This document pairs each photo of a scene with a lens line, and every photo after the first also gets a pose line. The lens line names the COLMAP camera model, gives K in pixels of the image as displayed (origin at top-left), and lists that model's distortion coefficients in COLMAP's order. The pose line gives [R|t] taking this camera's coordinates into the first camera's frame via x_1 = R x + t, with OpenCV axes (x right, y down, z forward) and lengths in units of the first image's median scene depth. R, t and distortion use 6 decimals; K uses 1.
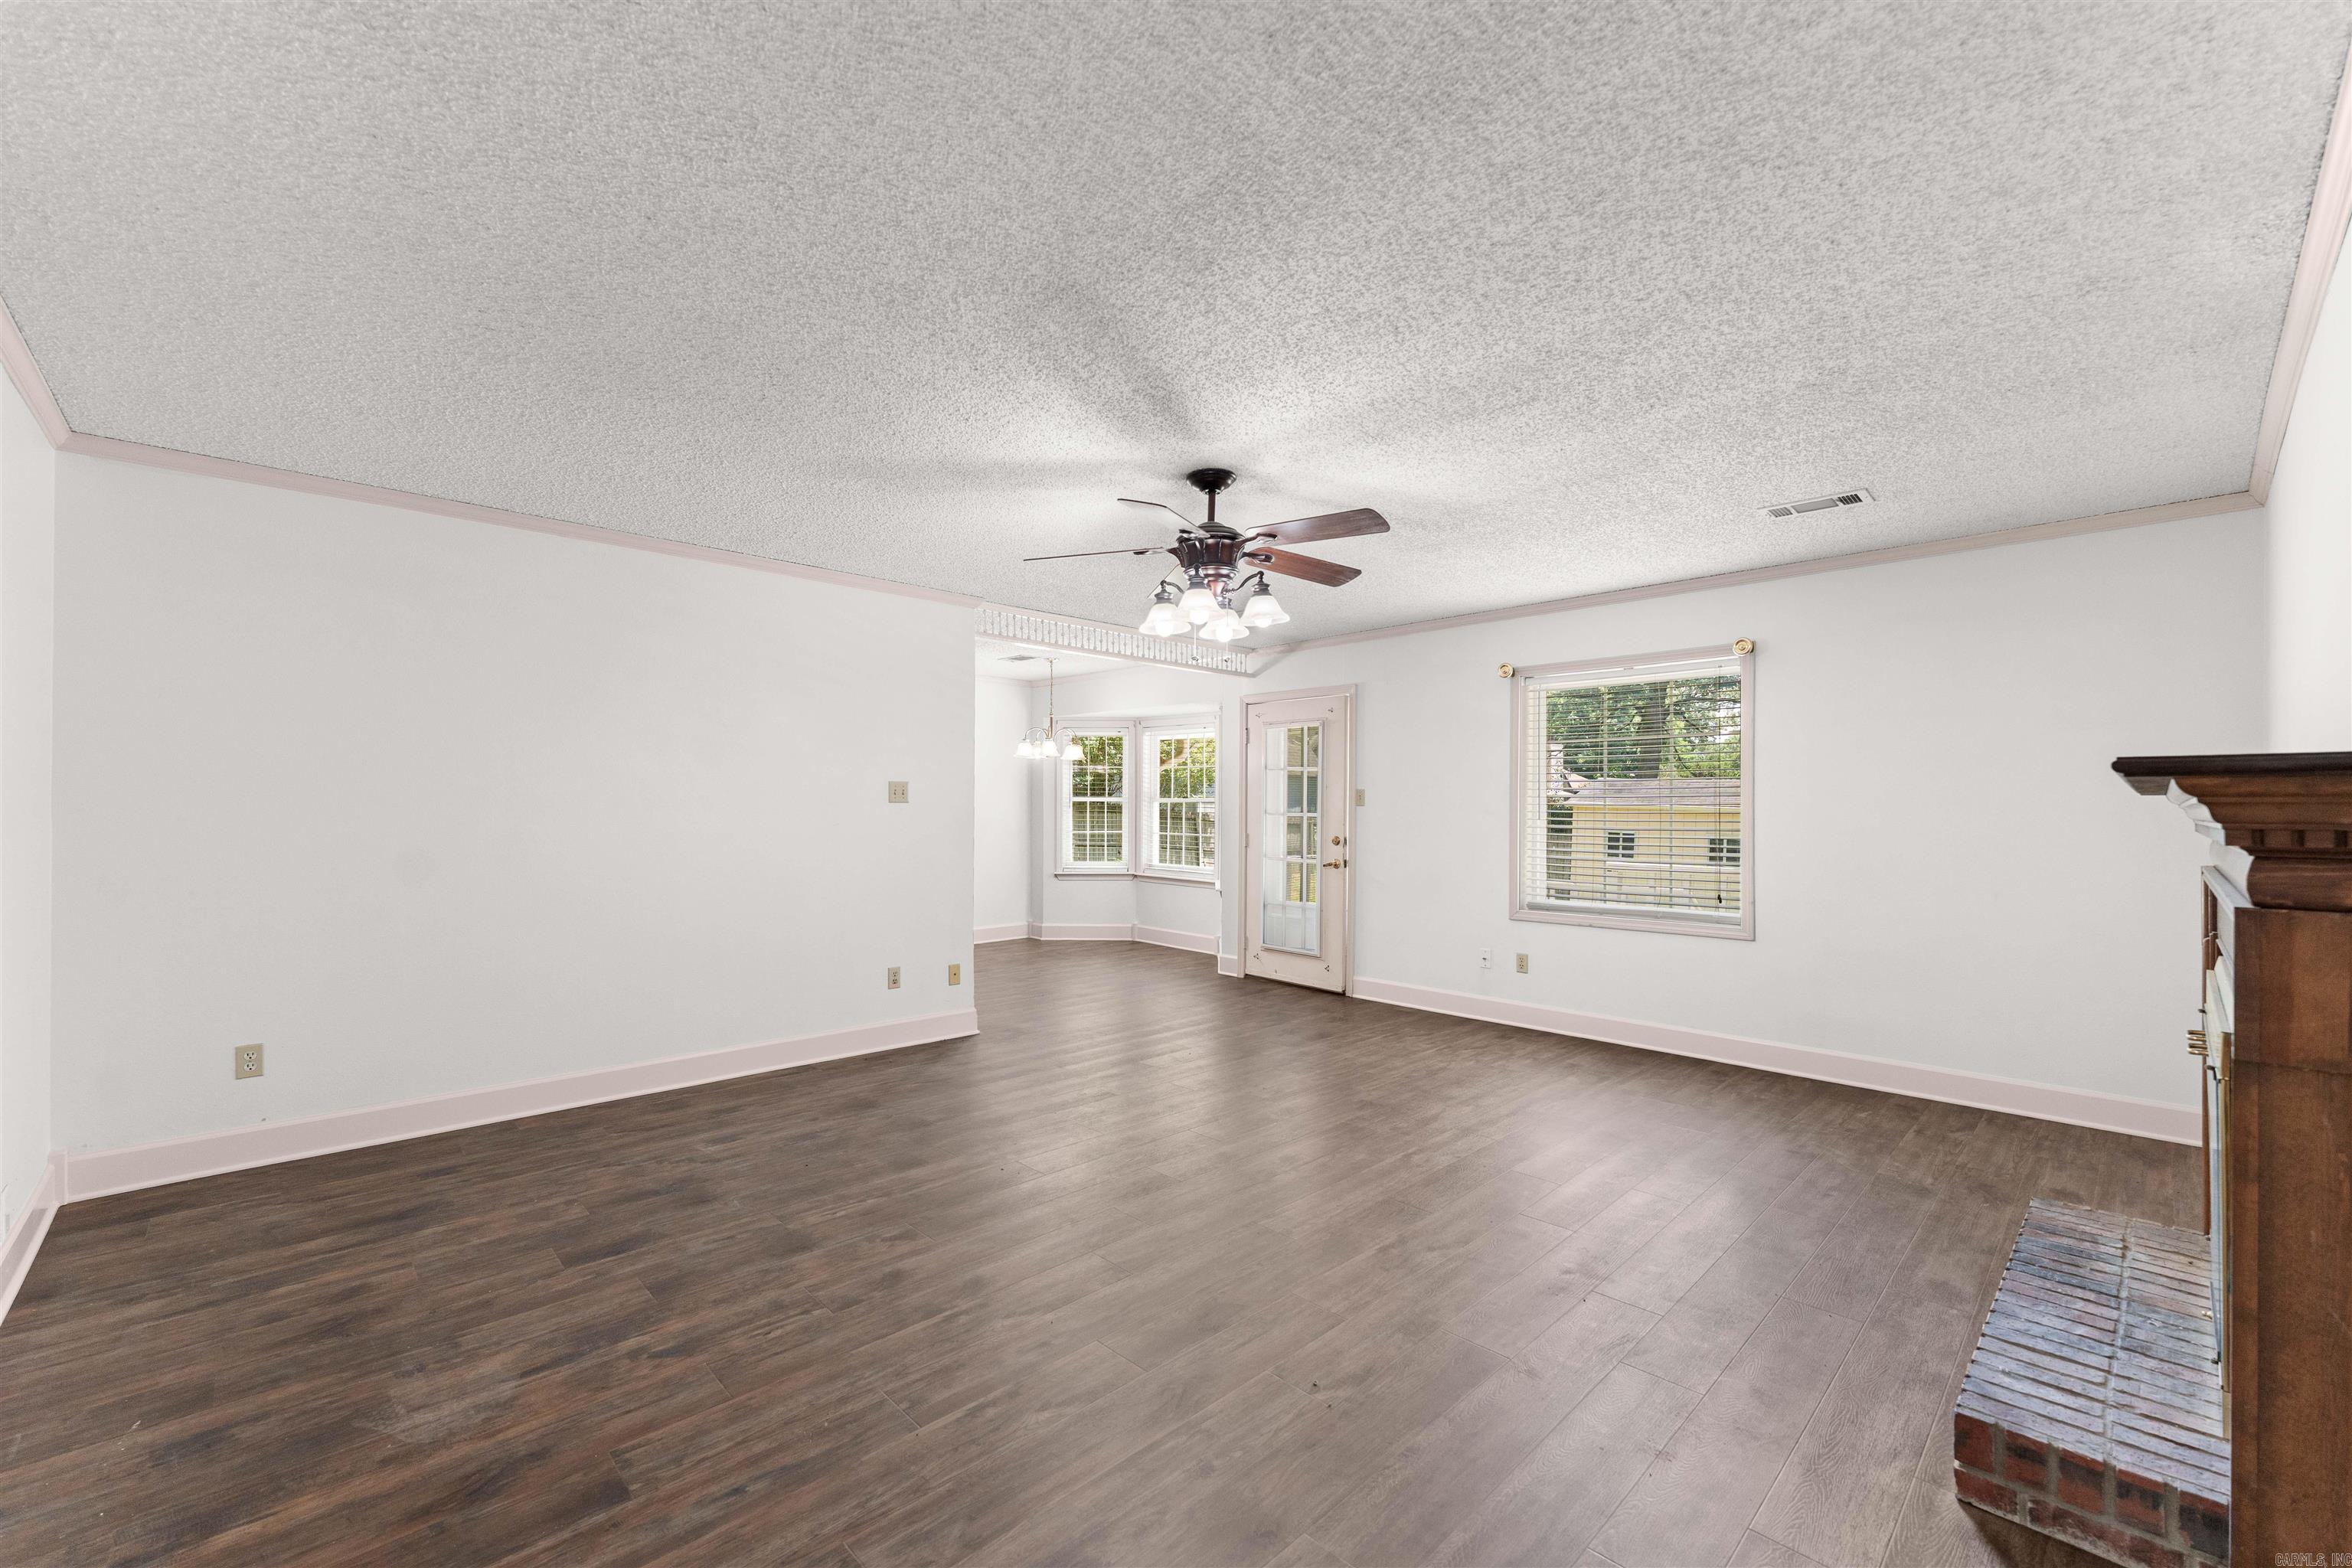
lens RADIAL K [[949.2, 0, 1185.6], [0, 949.2, 795.8], [0, 0, 1]] dist [0.002137, -0.000193]
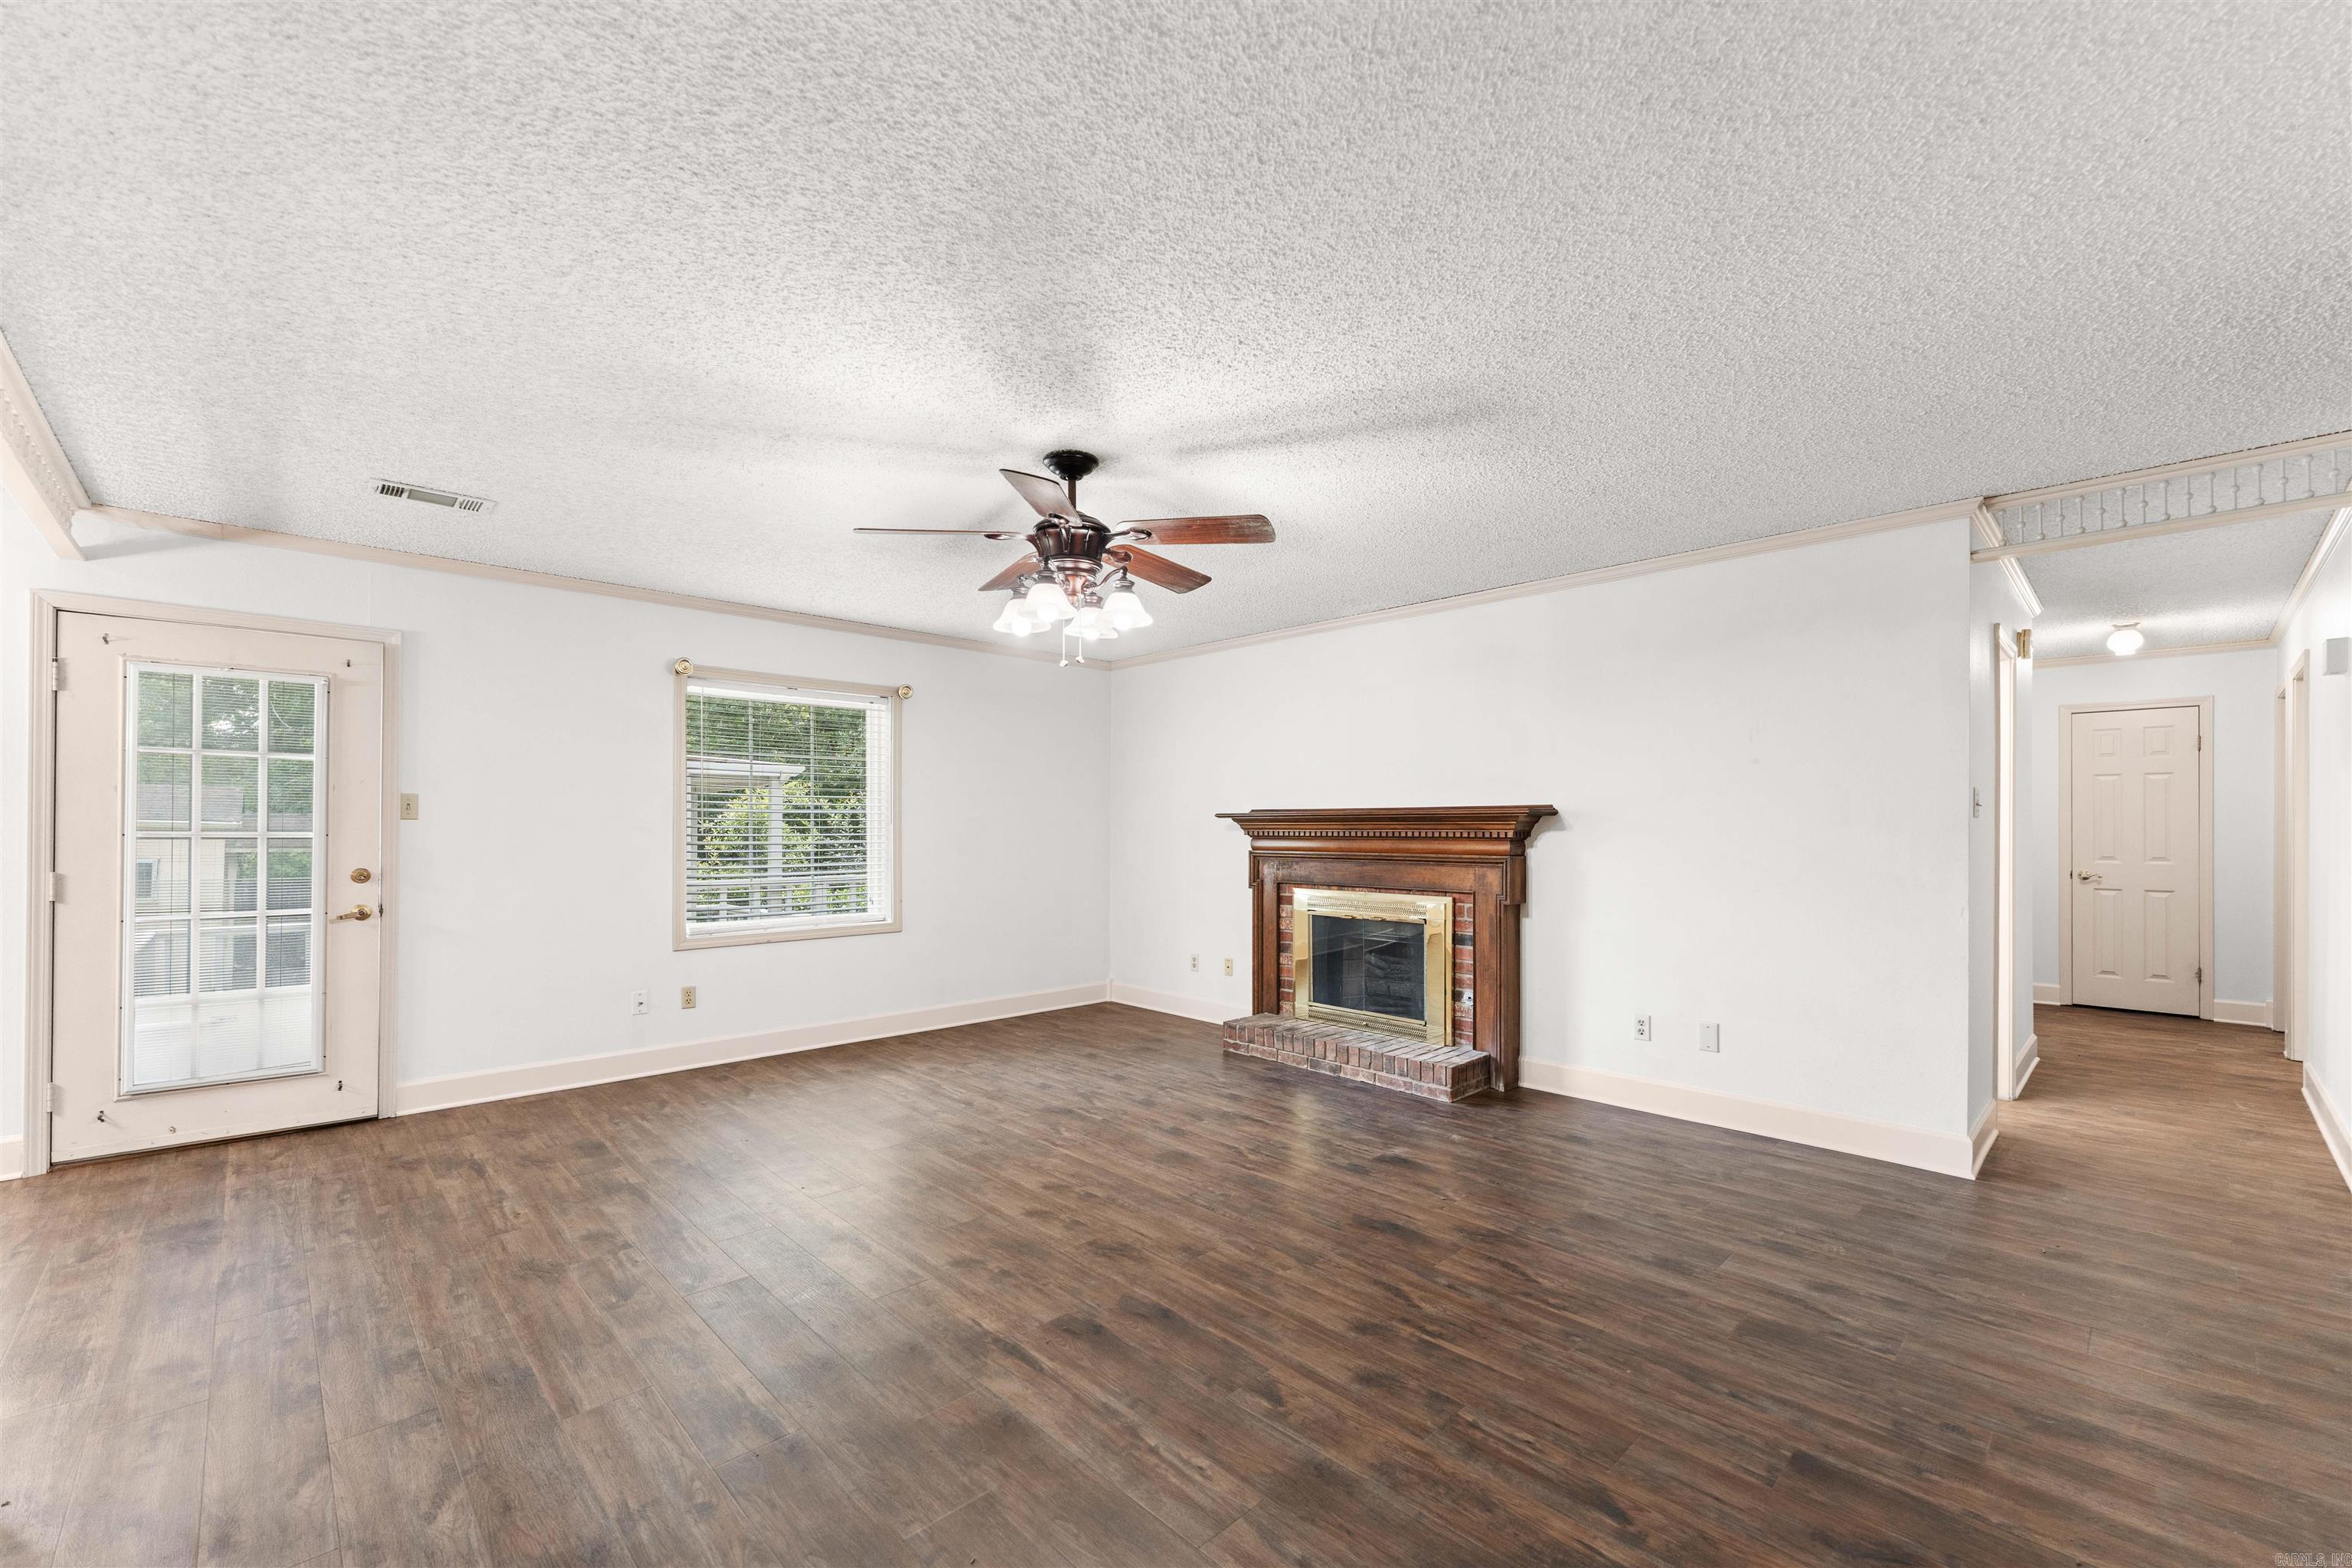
lens RADIAL K [[946.9, 0, 1164.9], [0, 946.9, 827.3], [0, 0, 1]] dist [0.000001, 0.000135]
pose [[0.013853, -0.003939, 0.999896, -0.459705], [-0.016843, 0.999849, 0.004172, 0.004151], [-0.999762, -0.016899, 0.013785, 0.469597]]
